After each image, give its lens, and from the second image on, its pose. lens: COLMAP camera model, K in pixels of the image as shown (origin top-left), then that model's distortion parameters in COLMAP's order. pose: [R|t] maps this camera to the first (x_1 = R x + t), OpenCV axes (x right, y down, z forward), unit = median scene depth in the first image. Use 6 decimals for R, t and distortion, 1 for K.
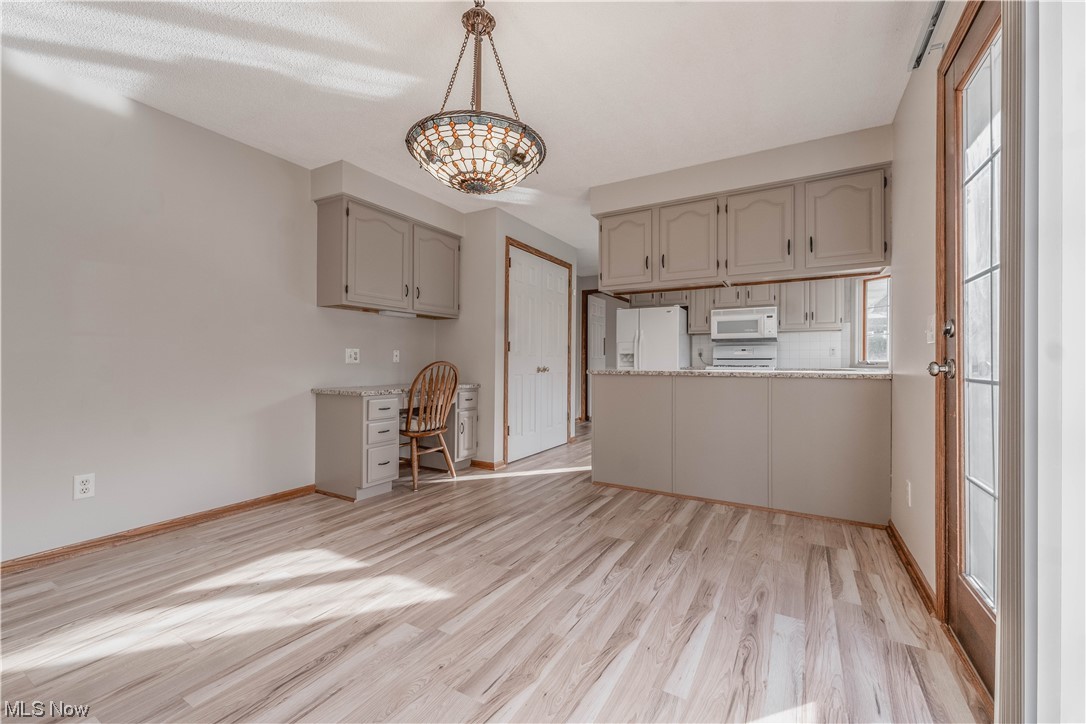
lens RADIAL K [[441.1, 0, 543.7], [0, 441.1, 359.2], [0, 0, 1]] dist [-0.001273, -0.000117]
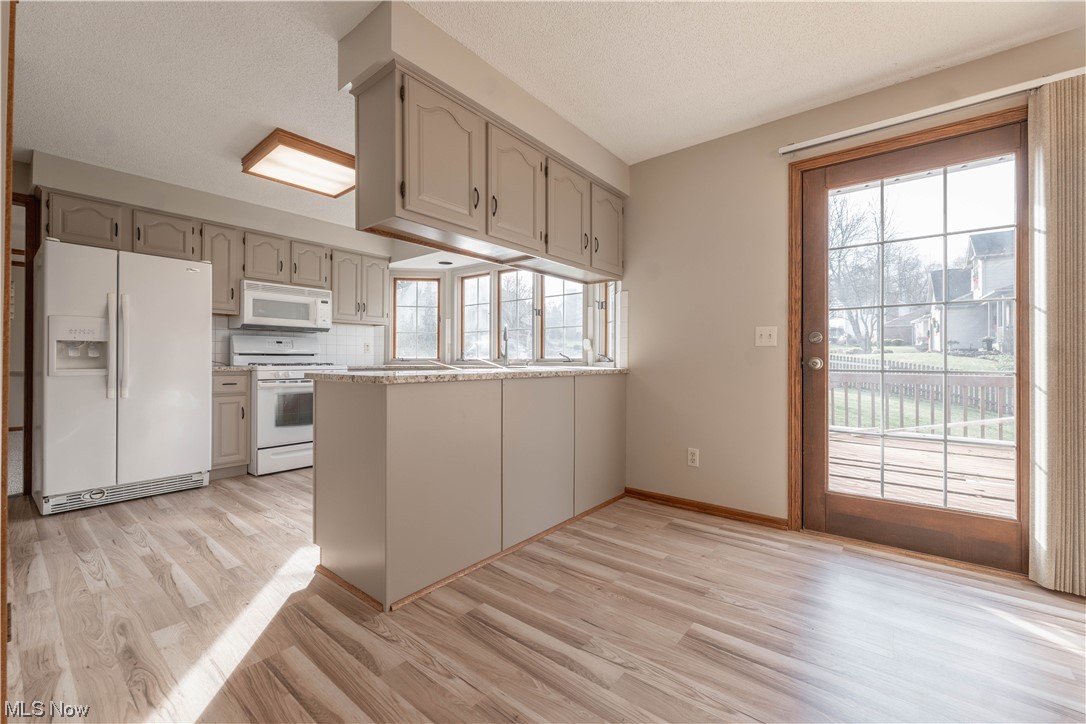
lens RADIAL K [[441.1, 0, 543.7], [0, 441.1, 359.2], [0, 0, 1]] dist [-0.001273, -0.000117]
pose [[0.150799, -0.001315, 0.988564, -0.402031], [-0.006365, 0.999977, 0.002301, 0.005222], [-0.988544, -0.006639, 0.150787, 0.900825]]
